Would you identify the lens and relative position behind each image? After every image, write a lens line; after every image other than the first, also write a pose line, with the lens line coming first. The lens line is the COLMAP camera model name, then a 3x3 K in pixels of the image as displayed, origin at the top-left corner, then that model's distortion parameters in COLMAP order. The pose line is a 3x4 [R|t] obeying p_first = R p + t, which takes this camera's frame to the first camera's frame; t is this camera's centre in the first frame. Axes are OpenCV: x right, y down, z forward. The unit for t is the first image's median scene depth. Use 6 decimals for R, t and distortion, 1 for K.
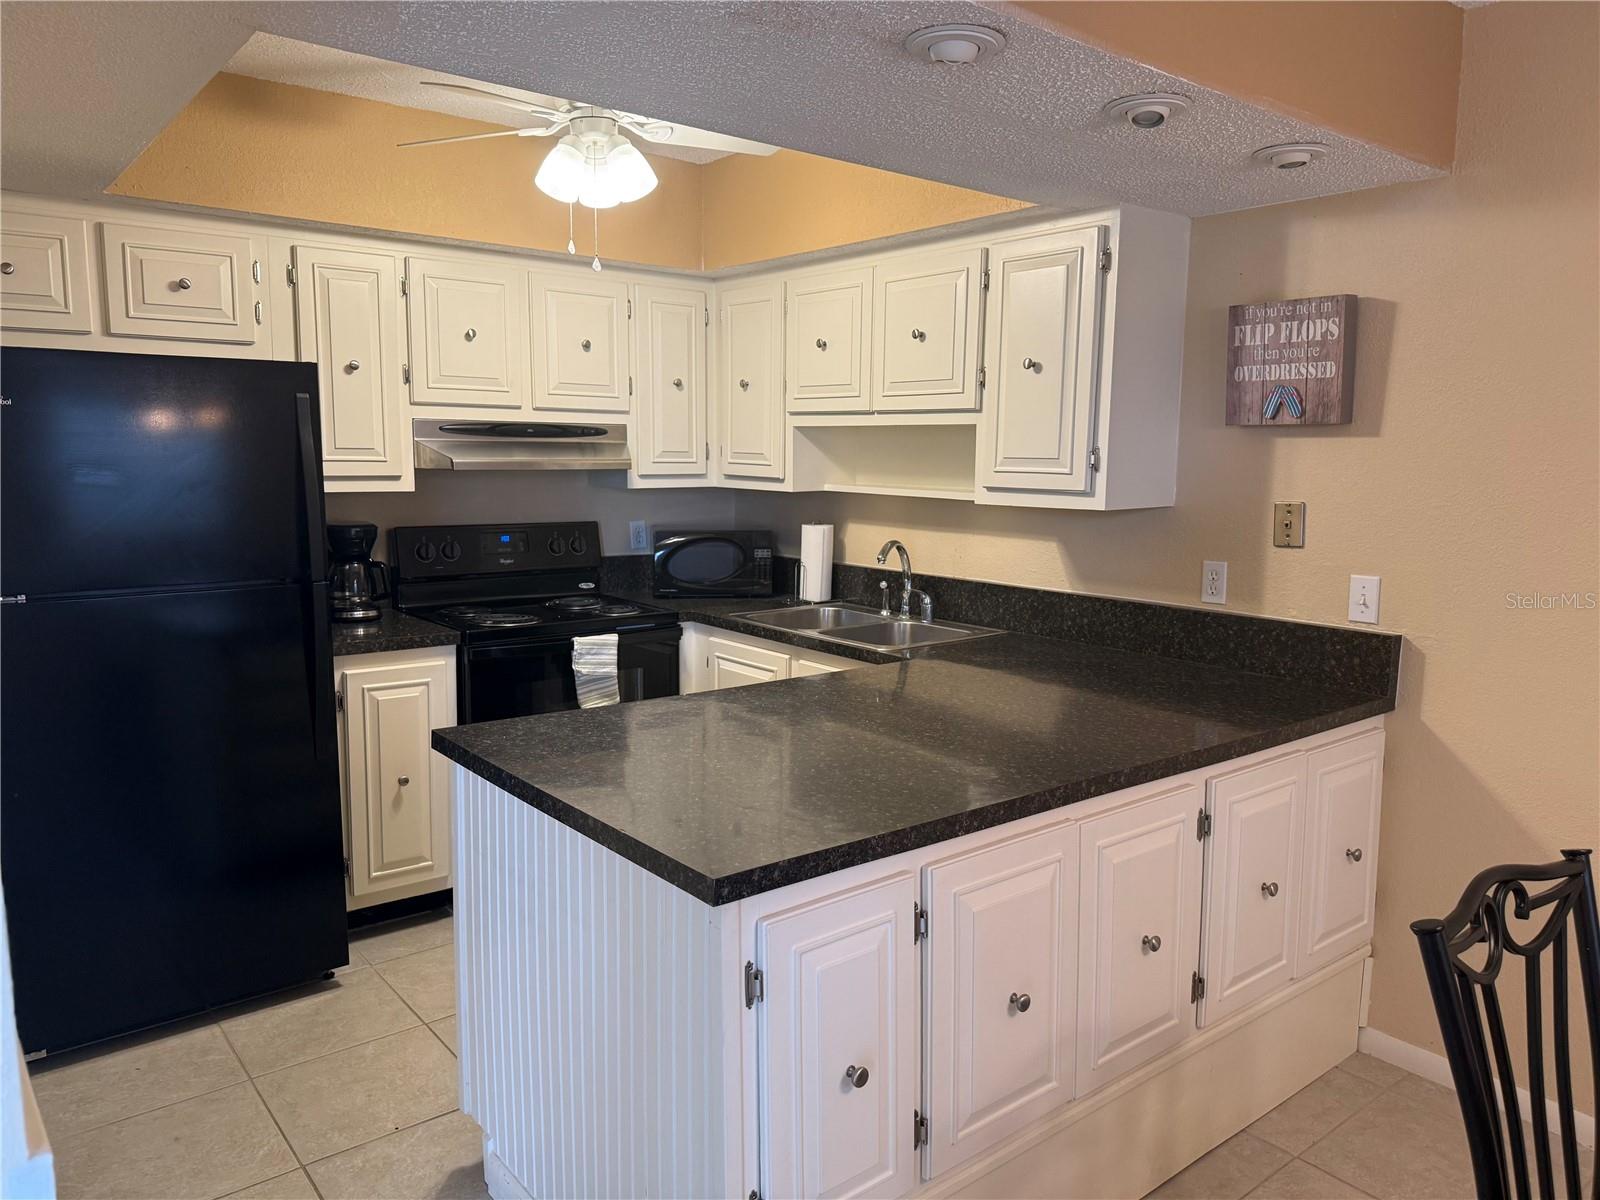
lens RADIAL K [[1120.8, 0, 842.3], [0, 1120.8, 598.1], [0, 0, 1]] dist [0.008394, -0.026940]
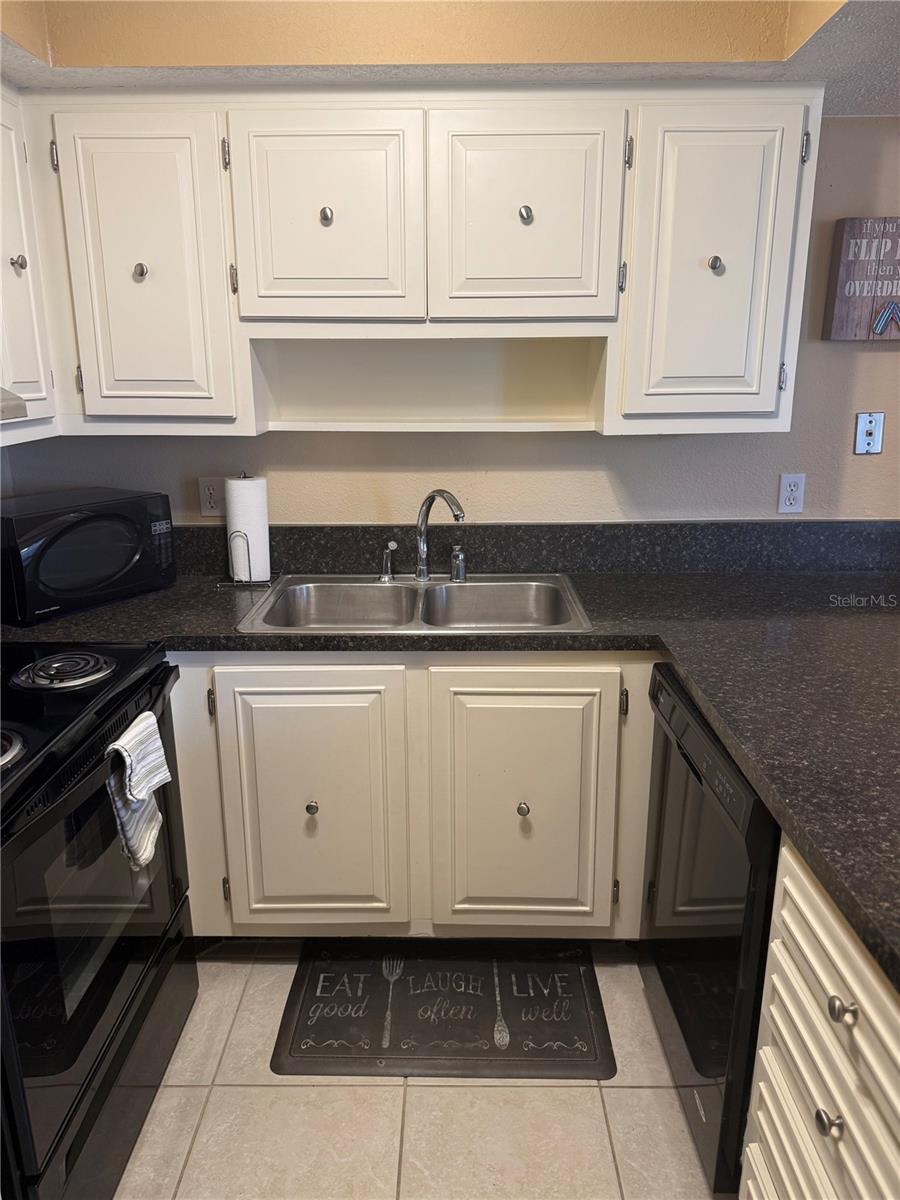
lens RADIAL K [[840.6, 0, 450.4], [0, 840.6, 602.3], [0, 0, 1]] dist [0.008394, -0.026940]
pose [[0.649854, -0.219475, 0.727682, -0.415524], [0.114933, 0.974768, 0.191357, -0.089503], [-0.751319, -0.040719, 0.658682, 0.621470]]
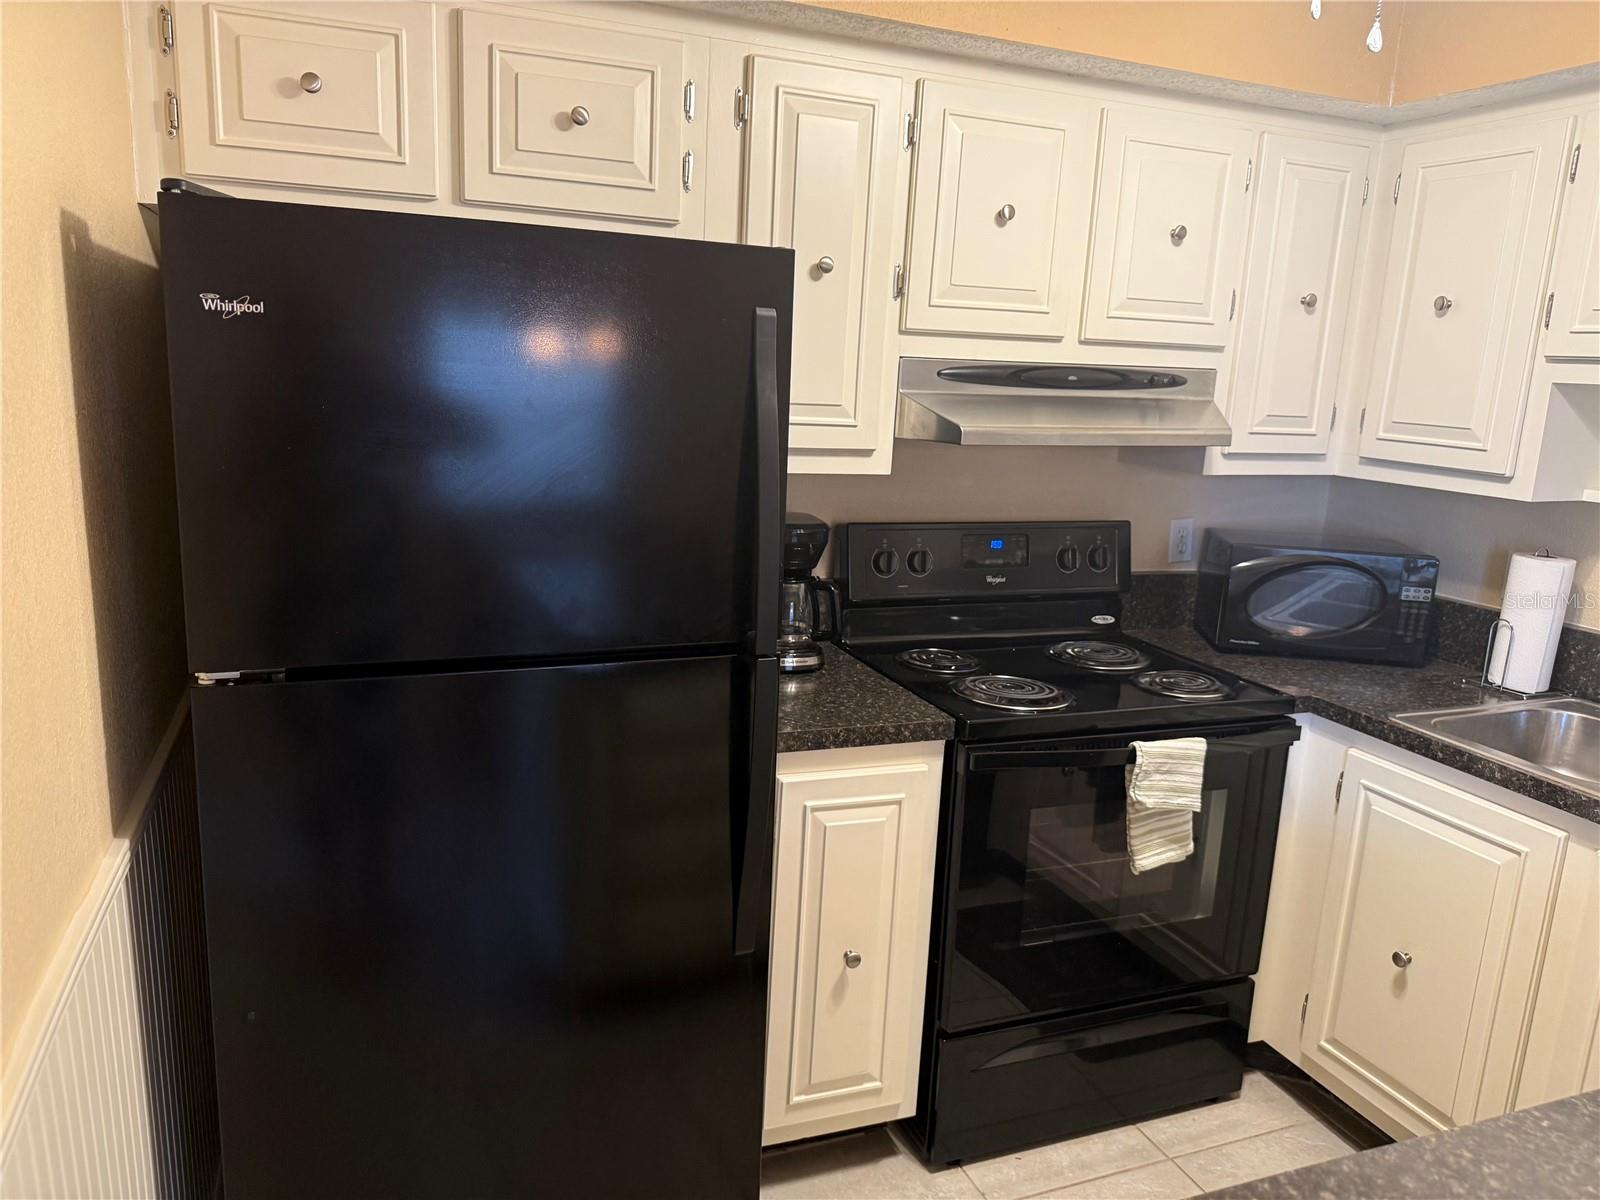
lens RADIAL K [[1120.8, 0, 787.9], [0, 1120.8, 604.5], [0, 0, 1]] dist [0.008394, -0.026940]
pose [[0.940424, 0.094703, -0.326550, -0.227258], [-0.073585, 0.994354, 0.076458, -0.067226], [0.331947, -0.047873, 0.942083, 0.396456]]
